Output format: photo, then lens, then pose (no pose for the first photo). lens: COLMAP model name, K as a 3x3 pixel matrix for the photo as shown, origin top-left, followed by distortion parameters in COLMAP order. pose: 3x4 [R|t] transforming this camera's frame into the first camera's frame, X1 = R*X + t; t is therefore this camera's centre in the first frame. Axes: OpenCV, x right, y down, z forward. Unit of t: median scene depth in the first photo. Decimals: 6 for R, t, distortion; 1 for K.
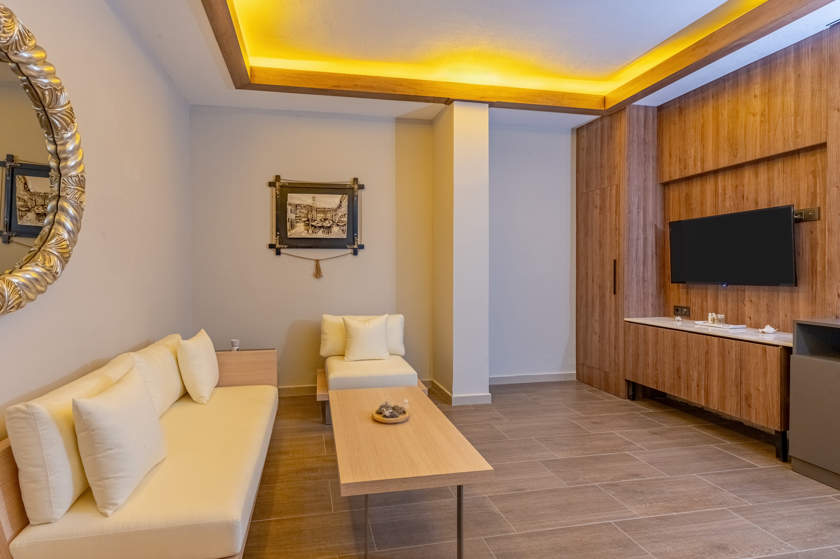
lens RADIAL K [[418.2, 0, 382.3], [0, 418.2, 274.5], [0, 0, 1]] dist [-0.000147, -0.000240]
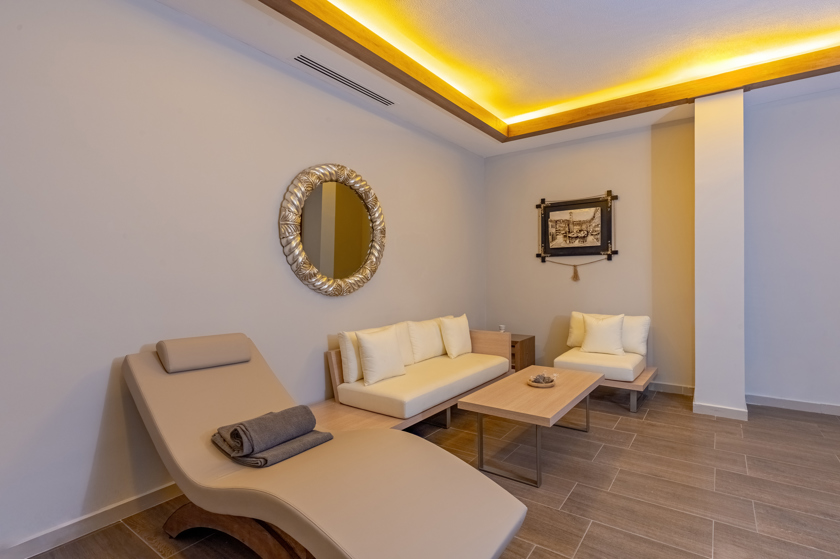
lens RADIAL K [[411.4, 0, 433.4], [0, 411.4, 280.5], [0, 0, 1]] dist [0.002200, 0.000469]
pose [[0.702122, 0.004038, -0.712045, 0.419266], [0.001540, 0.999973, 0.007189, -0.001709], [0.712055, -0.006144, 0.702097, -0.102257]]
